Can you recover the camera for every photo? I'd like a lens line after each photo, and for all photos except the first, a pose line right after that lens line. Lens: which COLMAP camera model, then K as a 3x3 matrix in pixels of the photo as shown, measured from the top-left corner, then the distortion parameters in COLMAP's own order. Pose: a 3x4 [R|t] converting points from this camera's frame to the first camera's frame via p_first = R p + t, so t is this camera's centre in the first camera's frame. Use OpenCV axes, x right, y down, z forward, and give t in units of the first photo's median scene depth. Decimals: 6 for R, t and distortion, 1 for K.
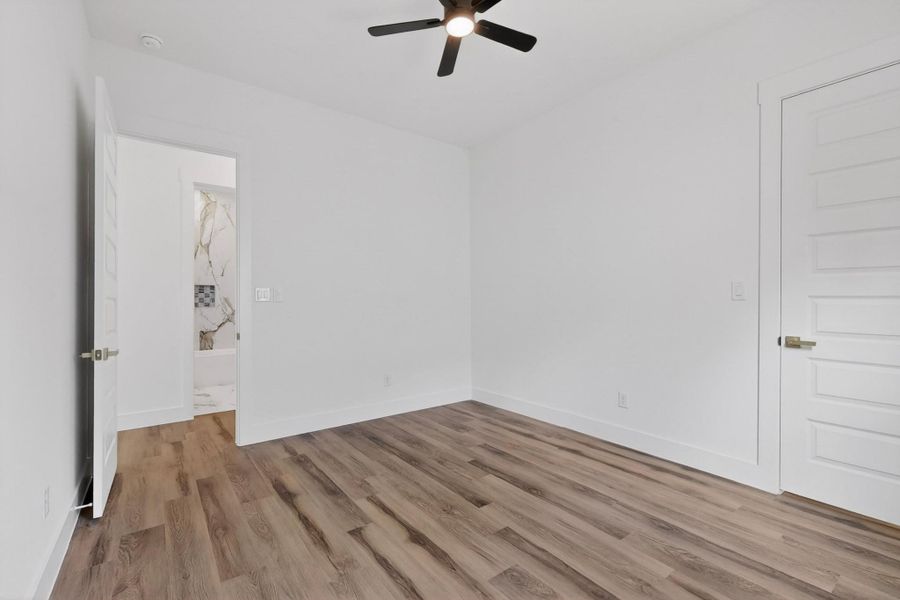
lens RADIAL K [[397.0, 0, 443.0], [0, 397.0, 295.0], [0, 0, 1]] dist [0.018794, 0.001028]
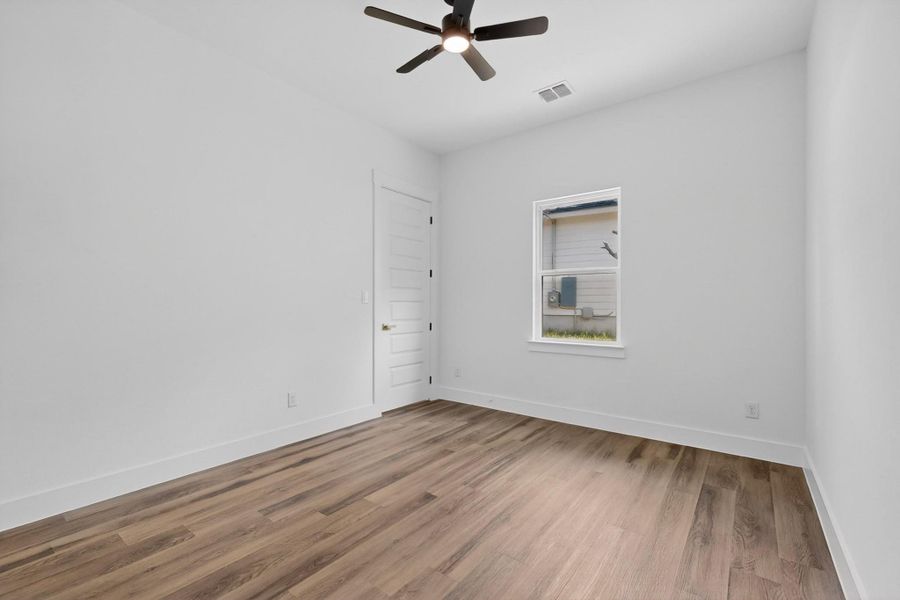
lens RADIAL K [[397.0, 0, 454.5], [0, 397.0, 300.8], [0, 0, 1]] dist [0.018794, 0.001028]
pose [[-0.290375, 0.011613, 0.956842, -0.765795], [-0.017090, 0.999704, -0.017319, 0.018122], [-0.956760, -0.021381, -0.290091, 1.024908]]
